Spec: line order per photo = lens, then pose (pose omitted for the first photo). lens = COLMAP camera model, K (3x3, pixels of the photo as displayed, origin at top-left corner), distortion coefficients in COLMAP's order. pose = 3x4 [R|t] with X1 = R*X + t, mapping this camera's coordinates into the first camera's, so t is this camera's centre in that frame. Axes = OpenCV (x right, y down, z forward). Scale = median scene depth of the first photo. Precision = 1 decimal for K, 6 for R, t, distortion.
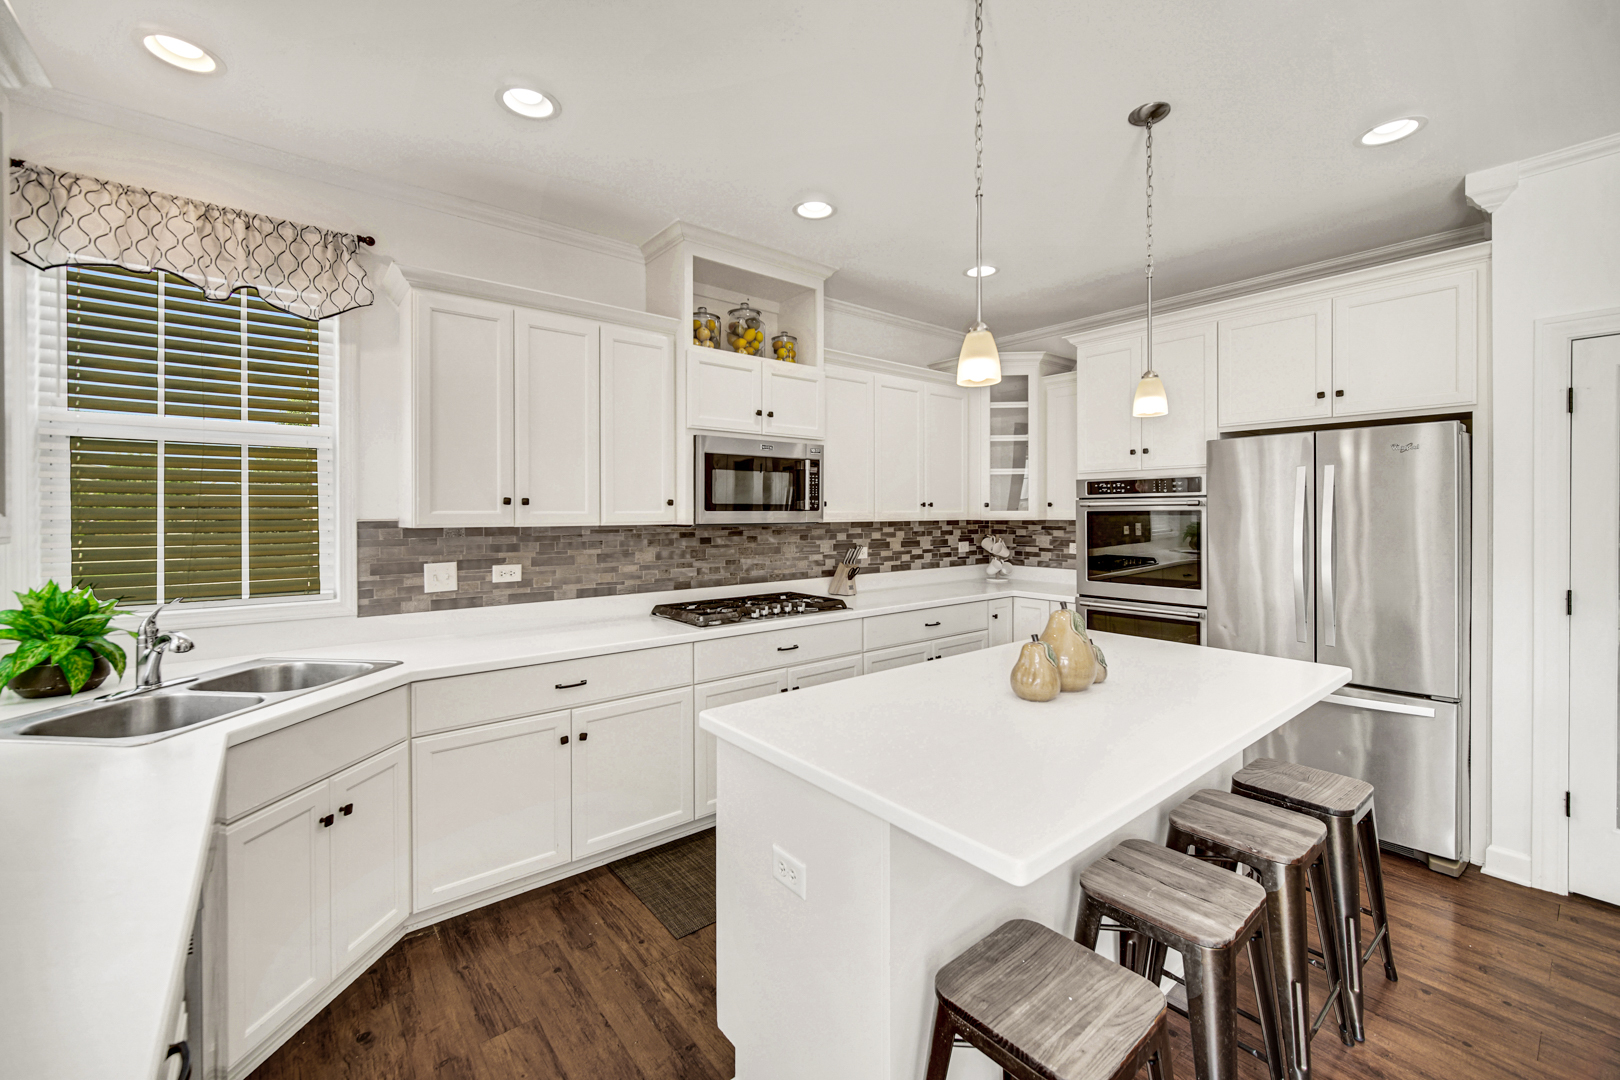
lens RADIAL K [[660.2, 0, 806.7], [0, 660.2, 515.0], [0, 0, 1]] dist [-0.000405, 0.001236]
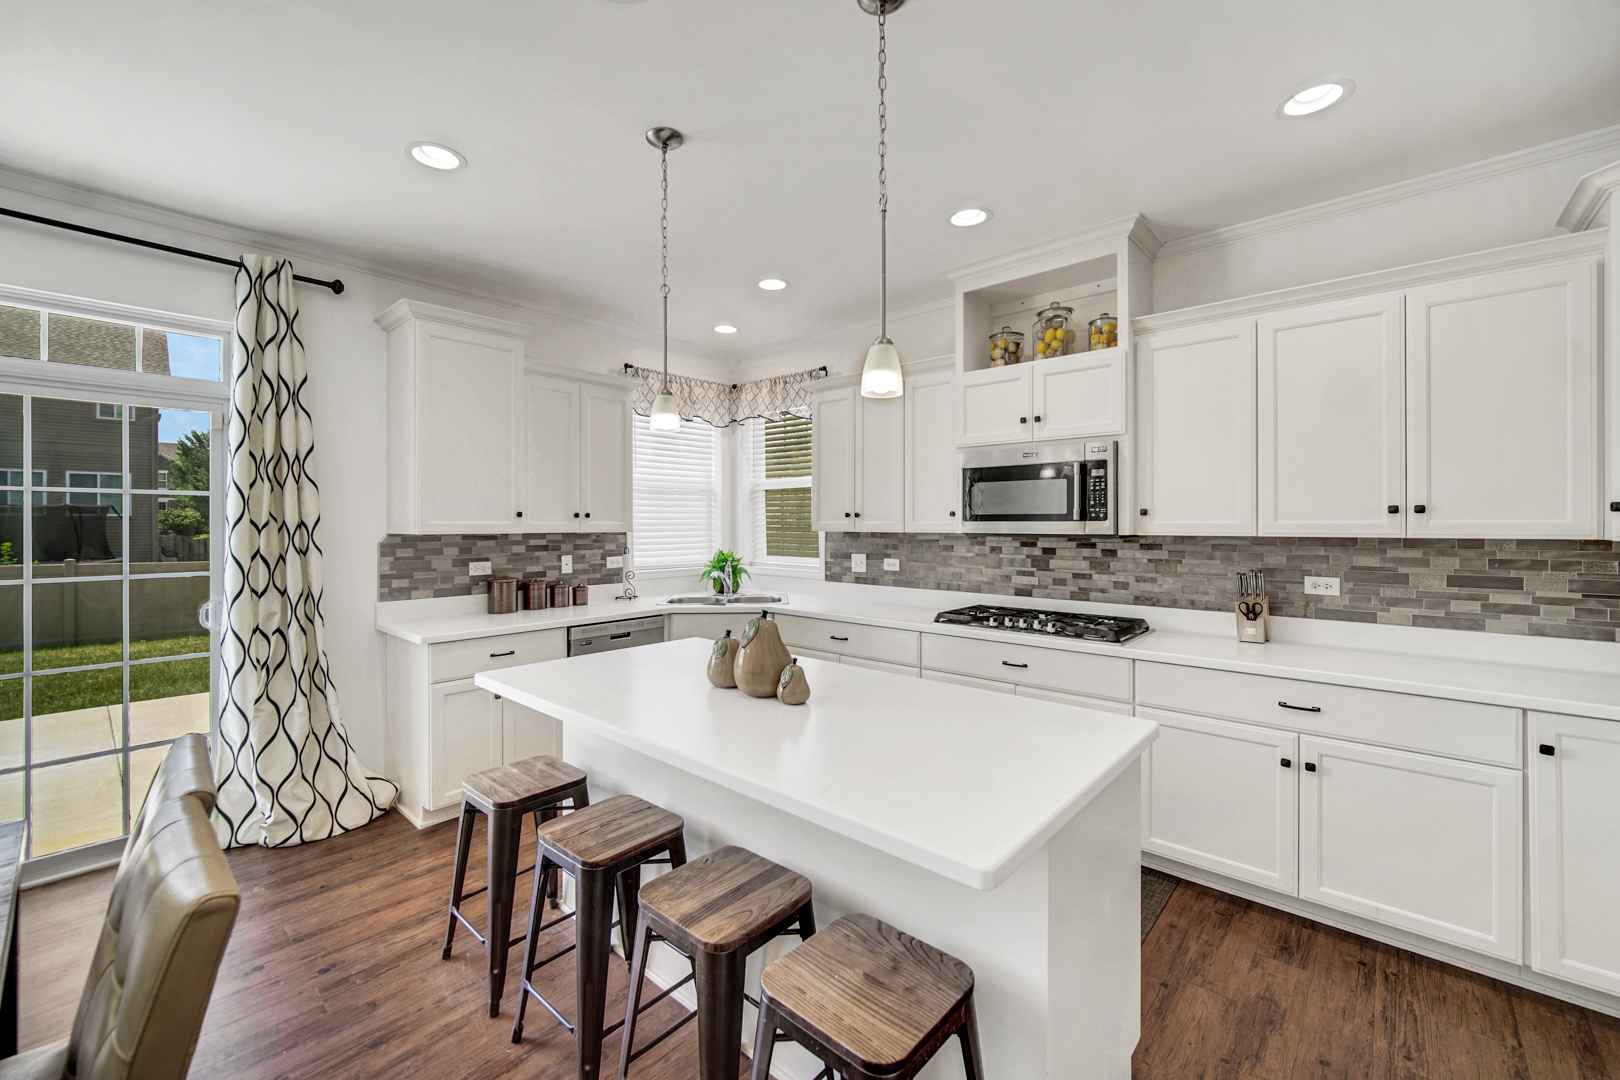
lens RADIAL K [[660.2, 0, 811.2], [0, 660.2, 519.2], [0, 0, 1]] dist [-0.000405, 0.001236]
pose [[0.154907, -0.003107, -0.987924, 0.851152], [-0.004356, 0.999983, -0.003828, -0.003914], [0.987919, 0.004896, 0.154891, 0.548094]]
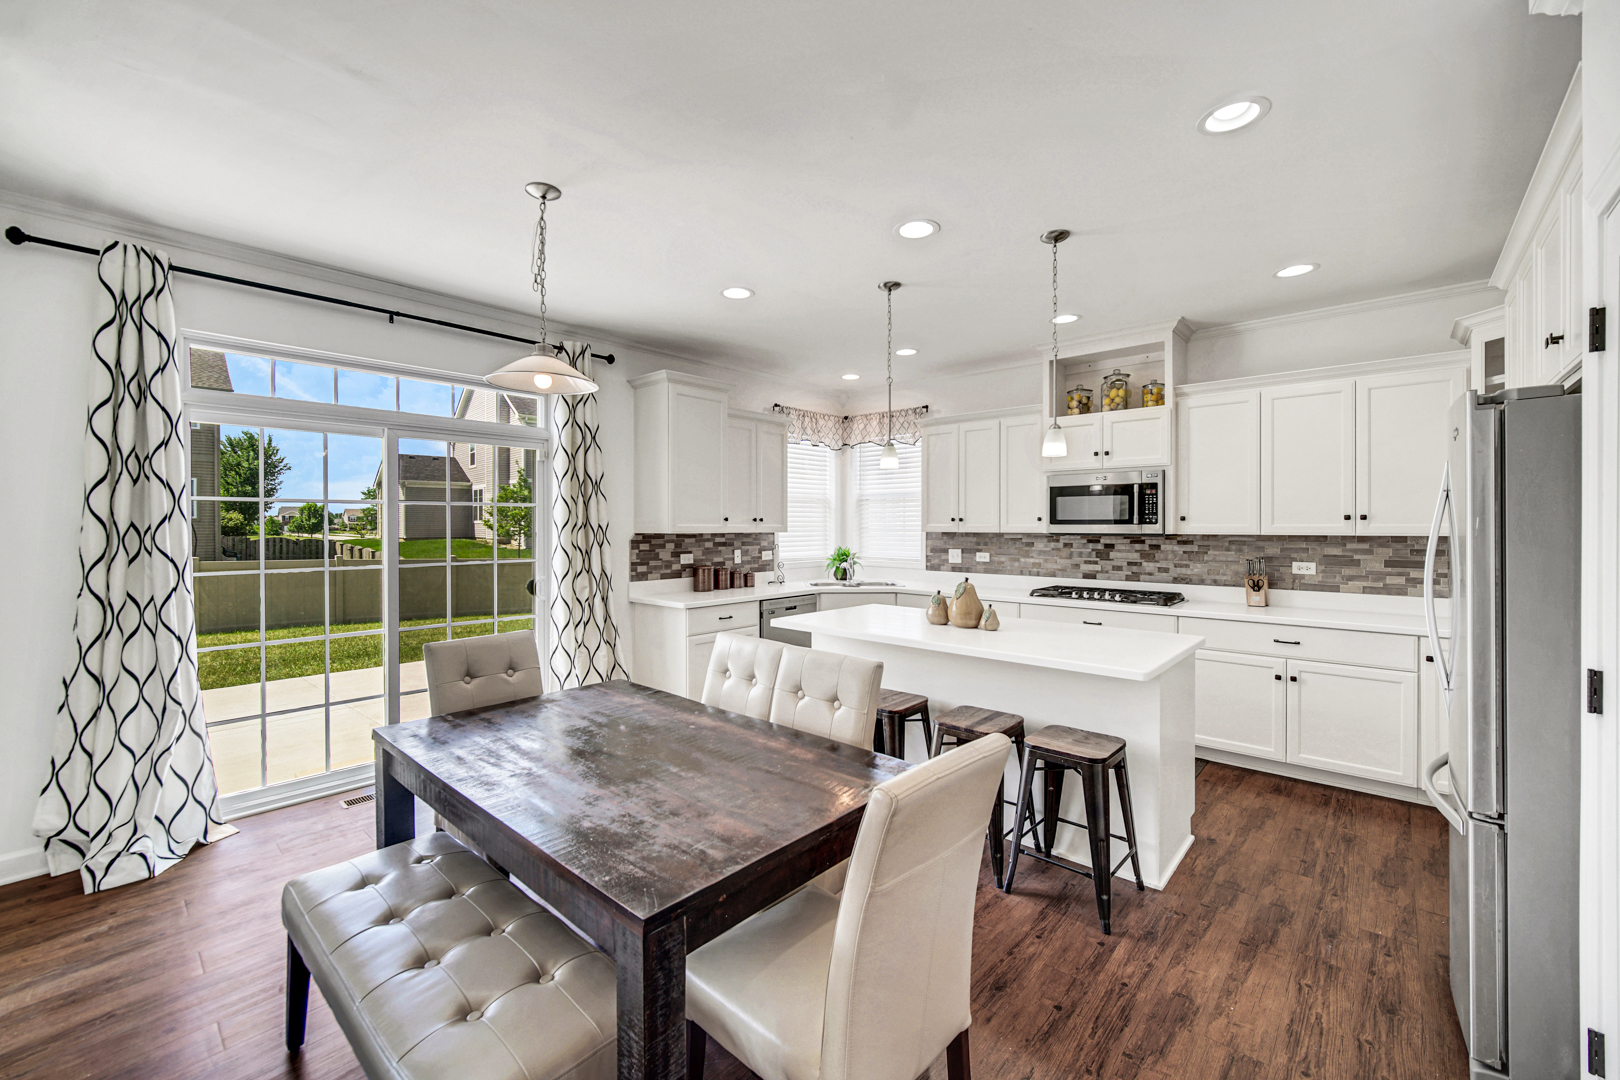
lens RADIAL K [[660.2, 0, 807.8], [0, 660.2, 523.9], [0, 0, 1]] dist [-0.000405, 0.001236]
pose [[0.148933, 0.000354, -0.988847, 1.225655], [-0.005081, 0.999987, -0.000407, -0.003509], [0.988834, 0.005085, 0.148933, 0.197599]]
